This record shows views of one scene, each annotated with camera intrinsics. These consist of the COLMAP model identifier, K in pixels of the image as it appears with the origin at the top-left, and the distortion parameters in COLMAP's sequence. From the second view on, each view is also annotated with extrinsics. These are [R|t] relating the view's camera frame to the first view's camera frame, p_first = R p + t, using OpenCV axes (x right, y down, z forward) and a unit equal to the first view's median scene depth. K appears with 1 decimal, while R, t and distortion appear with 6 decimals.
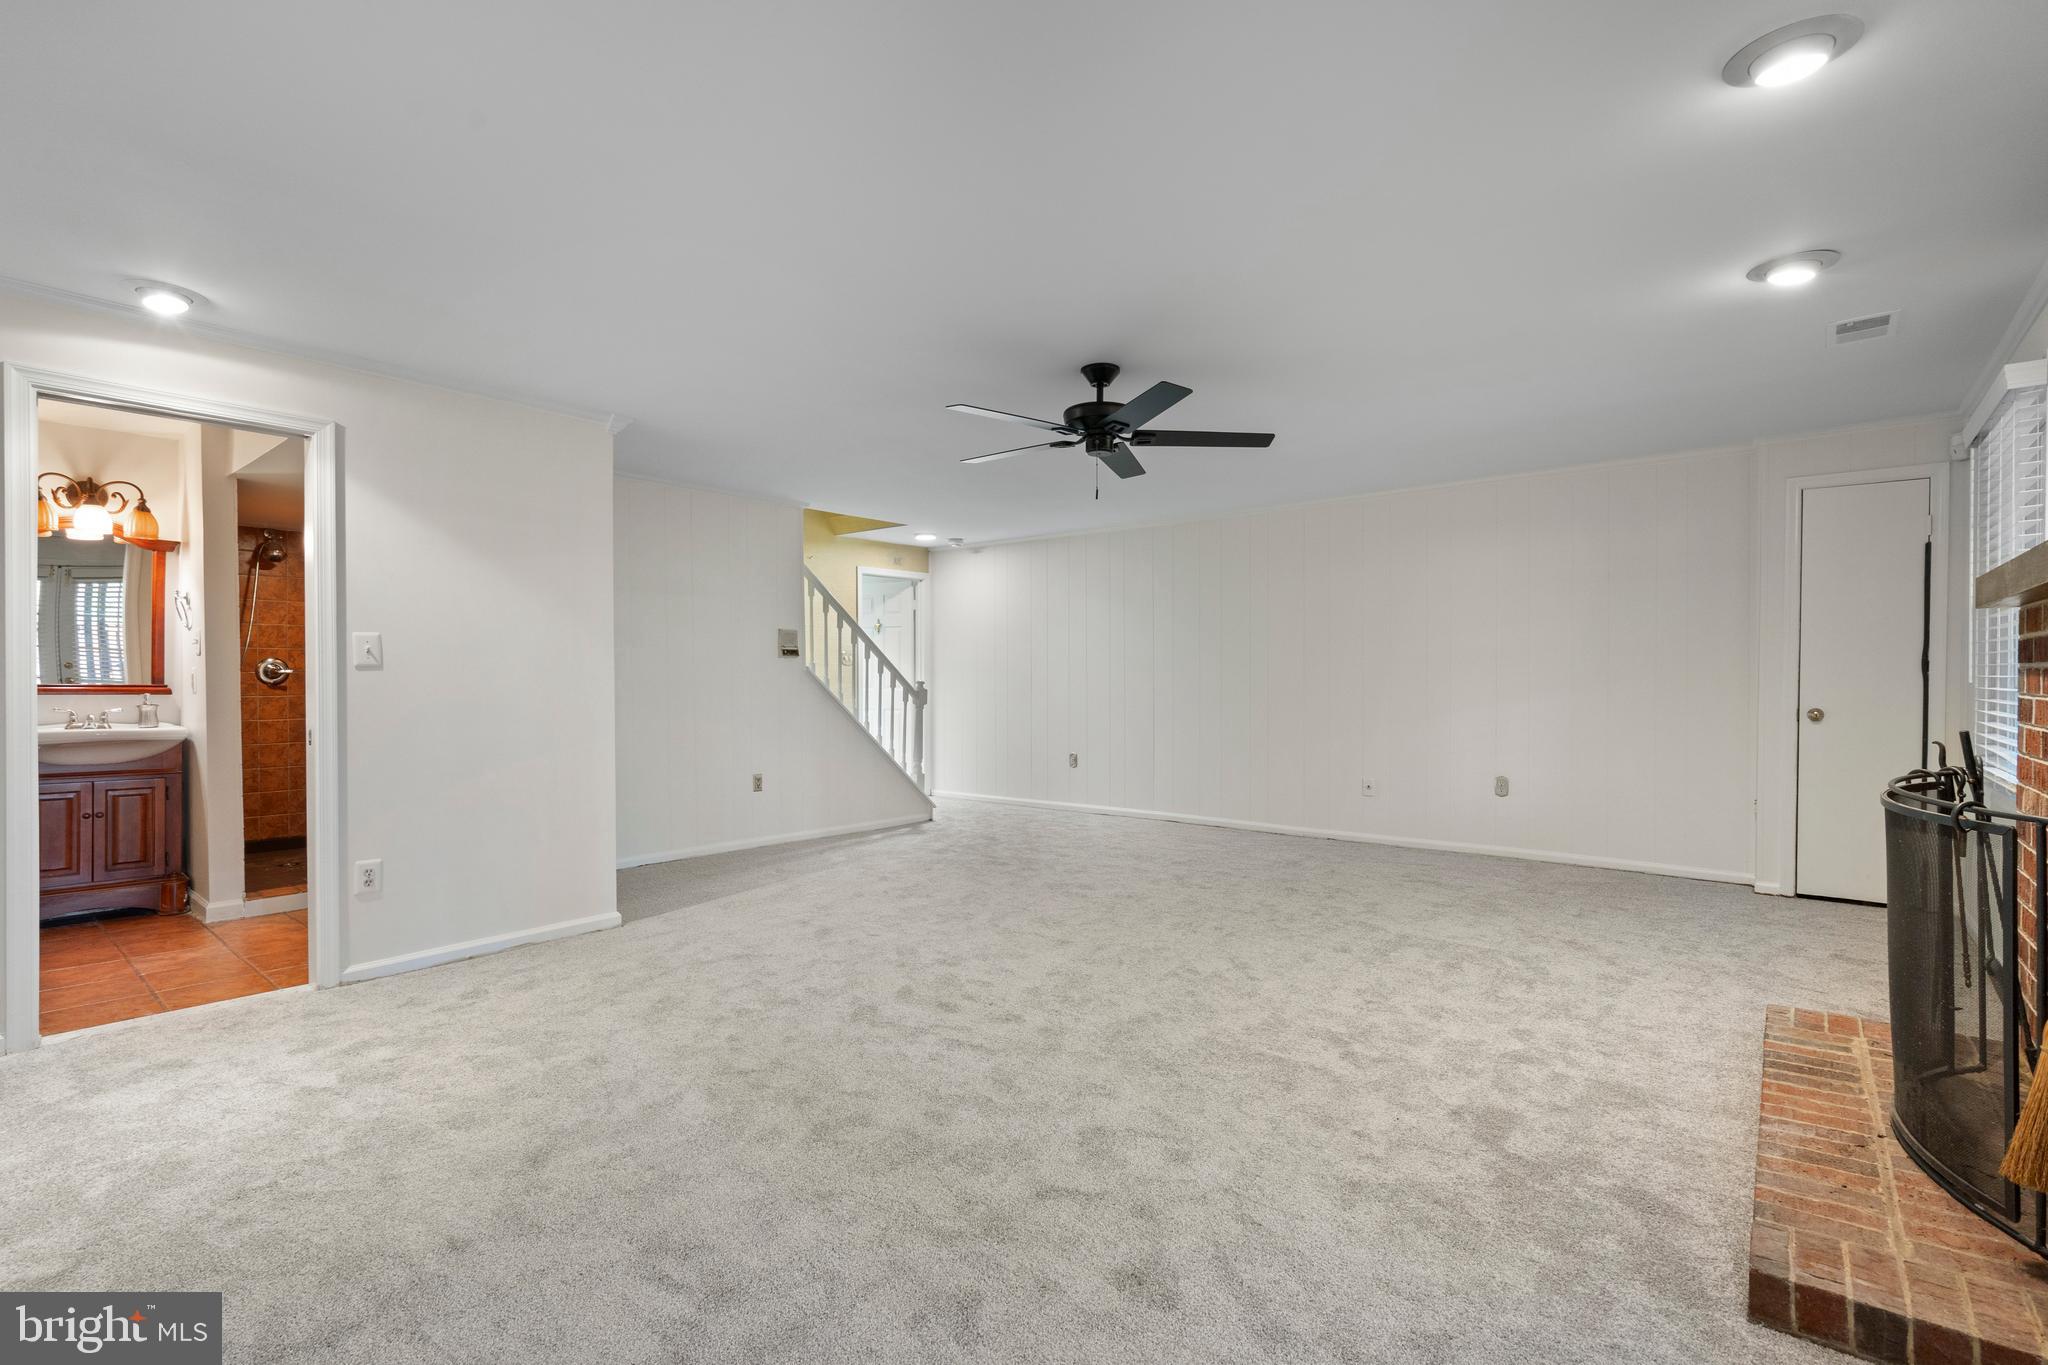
lens RADIAL K [[932.1, 0, 1022.0], [0, 932.1, 685.2], [0, 0, 1]] dist [0.001861, -0.001158]
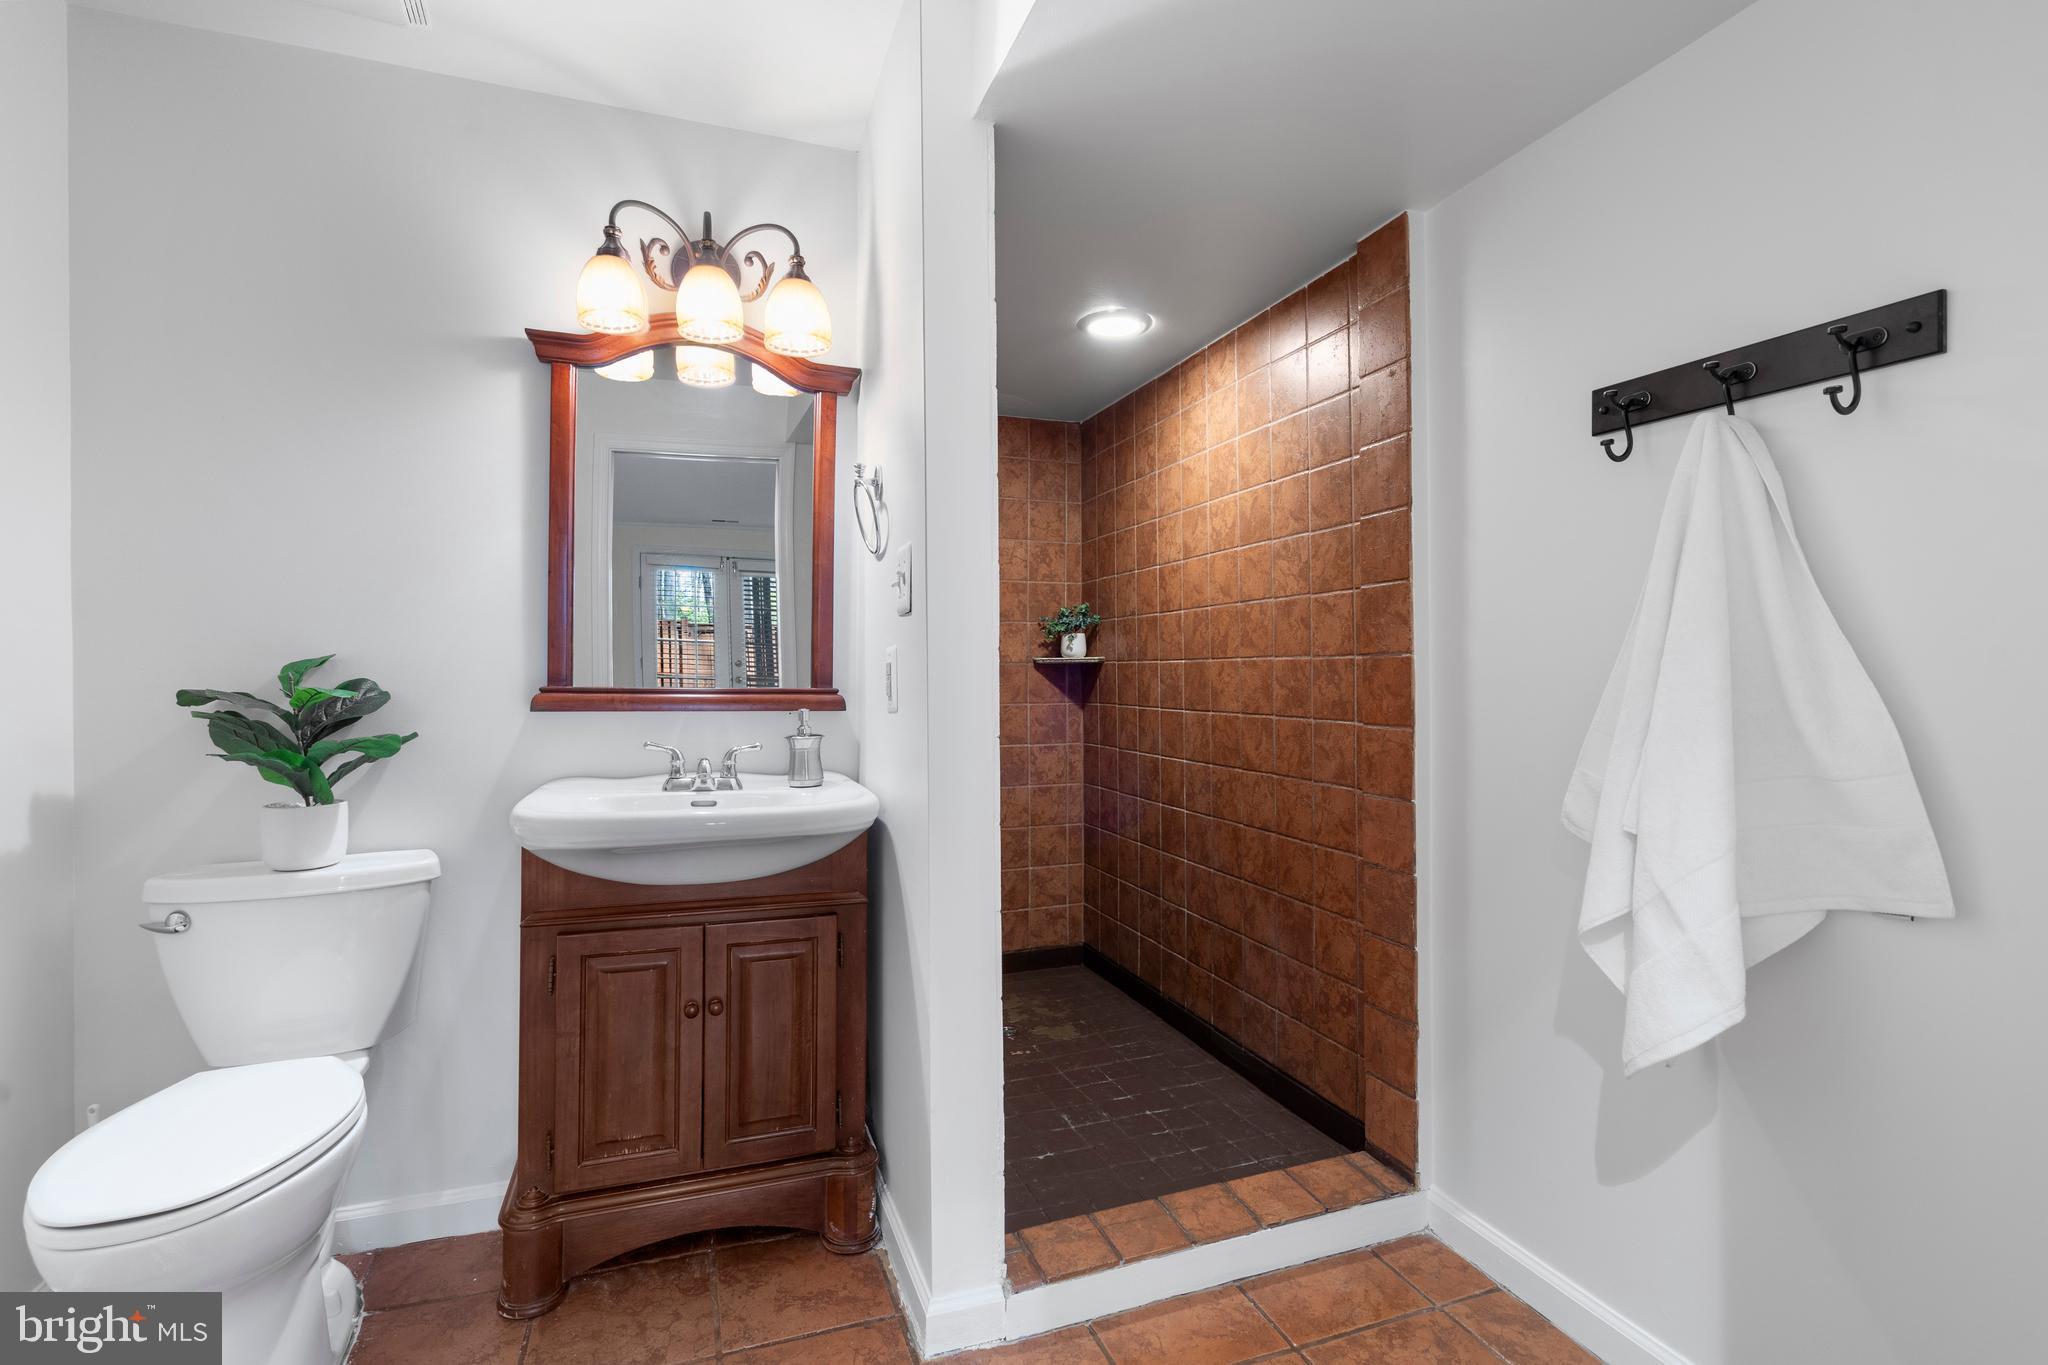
lens RADIAL K [[932.1, 0, 1025.8], [0, 932.1, 680.5], [0, 0, 1]] dist [0.001861, -0.001158]
pose [[0.871097, -0.001078, -0.491109, -0.648340], [-0.002815, 0.999970, -0.007189, -0.001538], [0.491102, 0.007645, 0.871068, 0.686970]]
